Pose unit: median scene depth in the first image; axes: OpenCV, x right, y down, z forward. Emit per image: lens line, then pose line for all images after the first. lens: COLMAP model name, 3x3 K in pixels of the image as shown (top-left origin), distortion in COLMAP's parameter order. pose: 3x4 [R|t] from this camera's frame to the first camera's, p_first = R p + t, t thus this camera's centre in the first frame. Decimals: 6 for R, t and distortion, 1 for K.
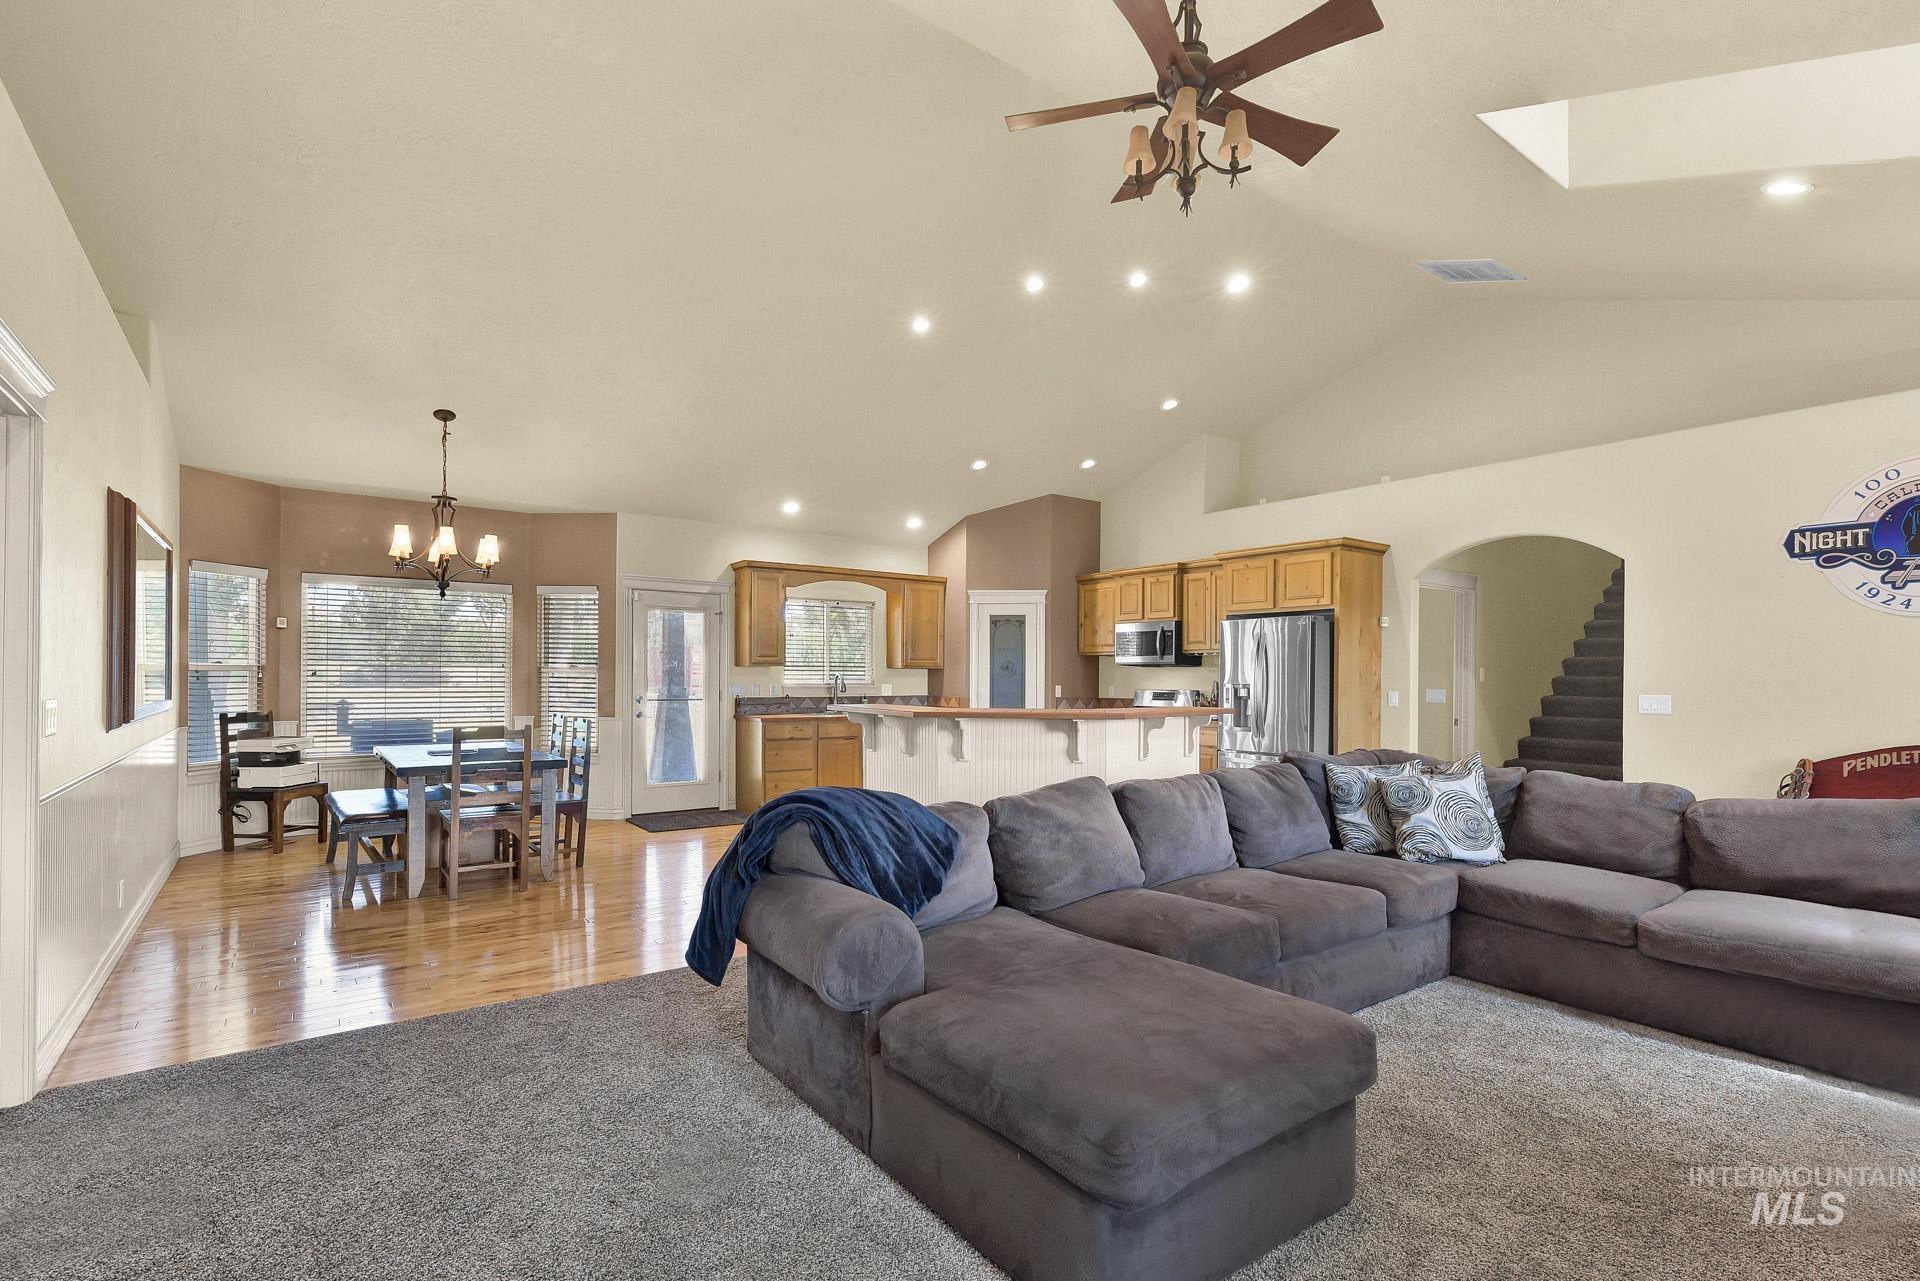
lens RADIAL K [[914.3, 0, 963.6], [0, 914.3, 658.5], [0, 0, 1]] dist [0.004514, 0.000653]
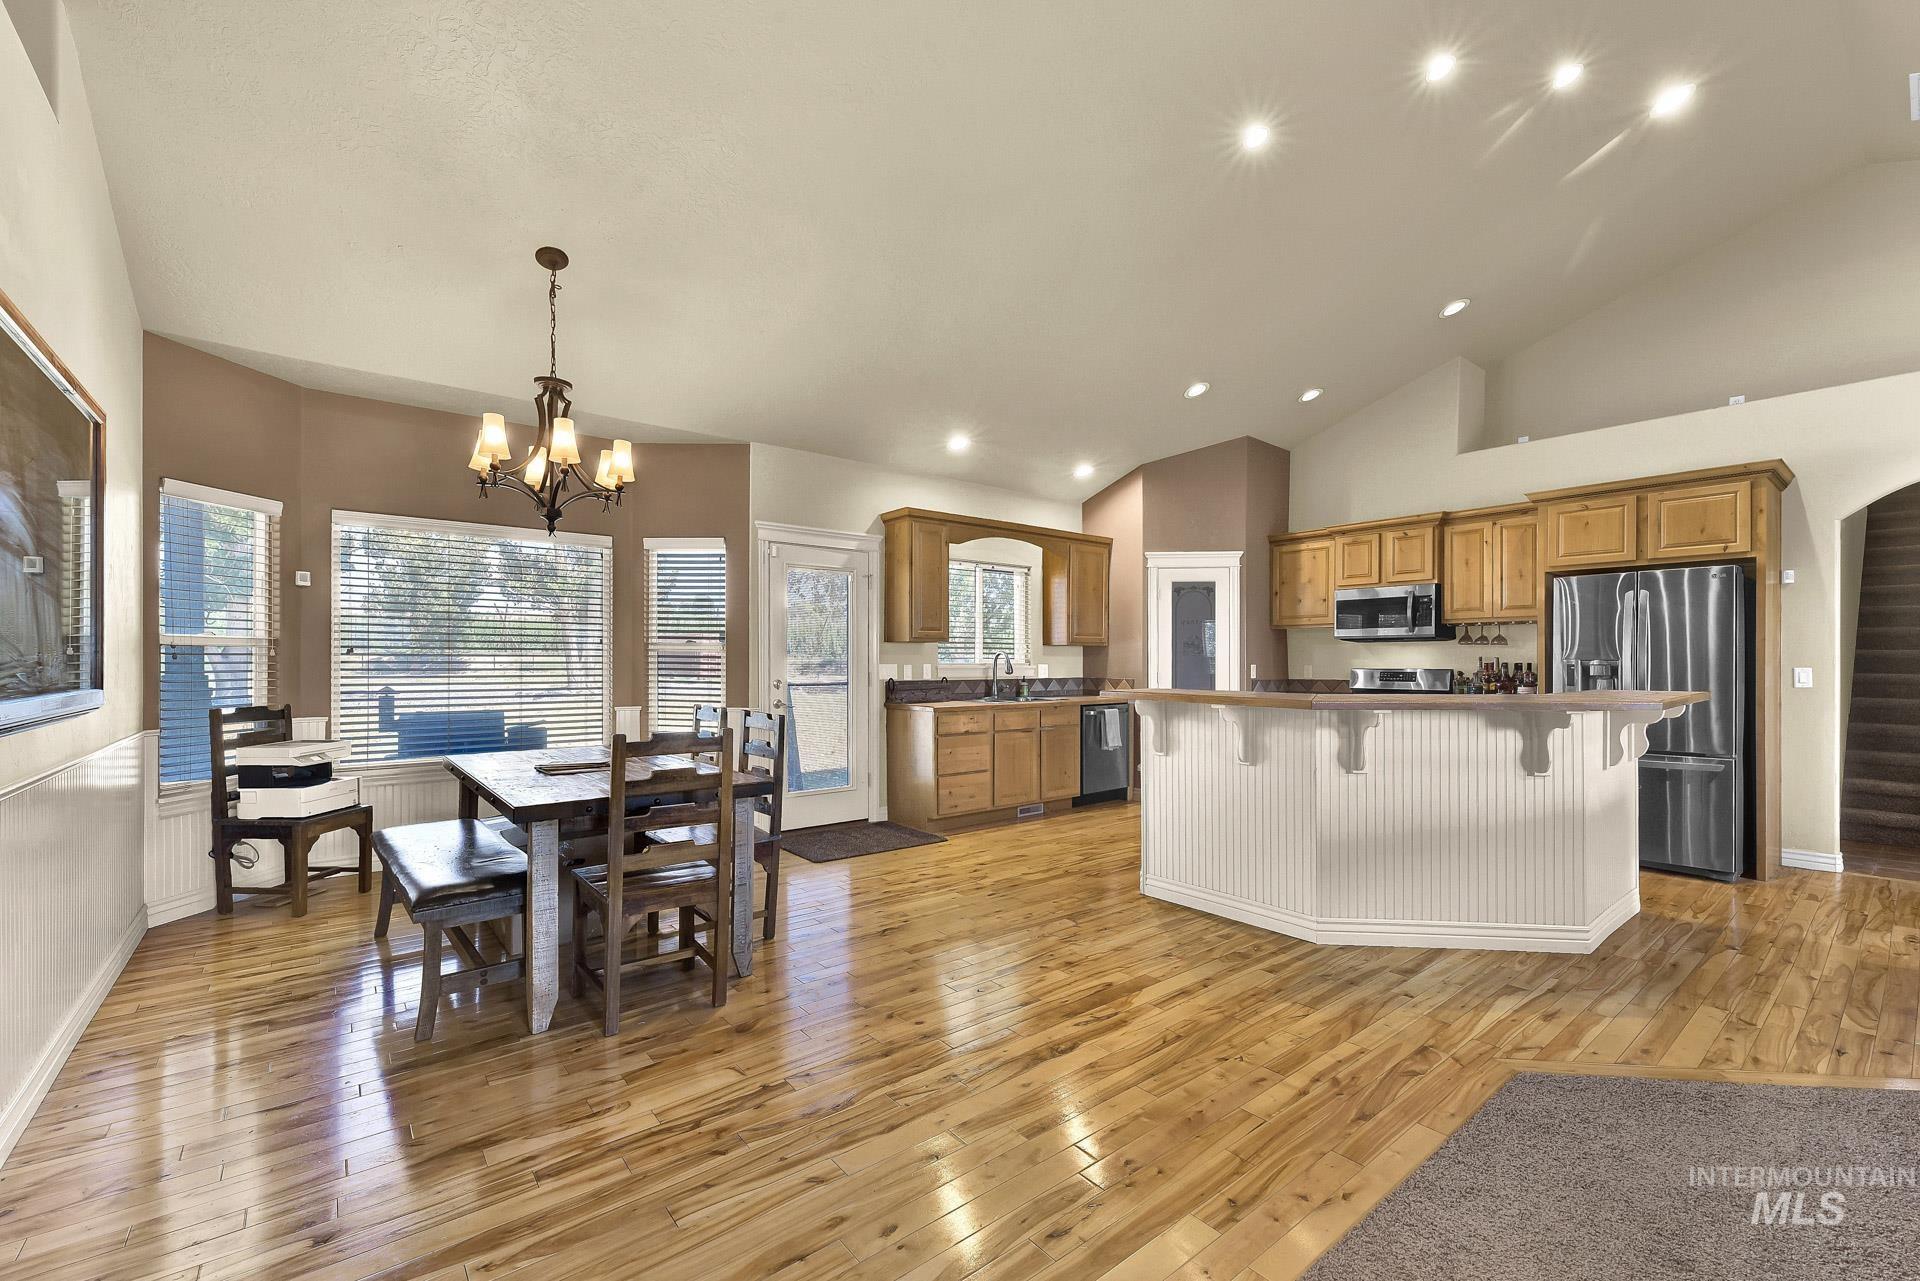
lens RADIAL K [[809.6, 0, 957.8], [0, 809.6, 648.8], [0, 0, 1]] dist [0.002585, -0.000335]
pose [[0.999269, -0.004555, 0.037969, -0.228278], [0.004476, 0.999988, 0.002166, 0.013746], [-0.037978, -0.001994, 0.999277, 0.308470]]
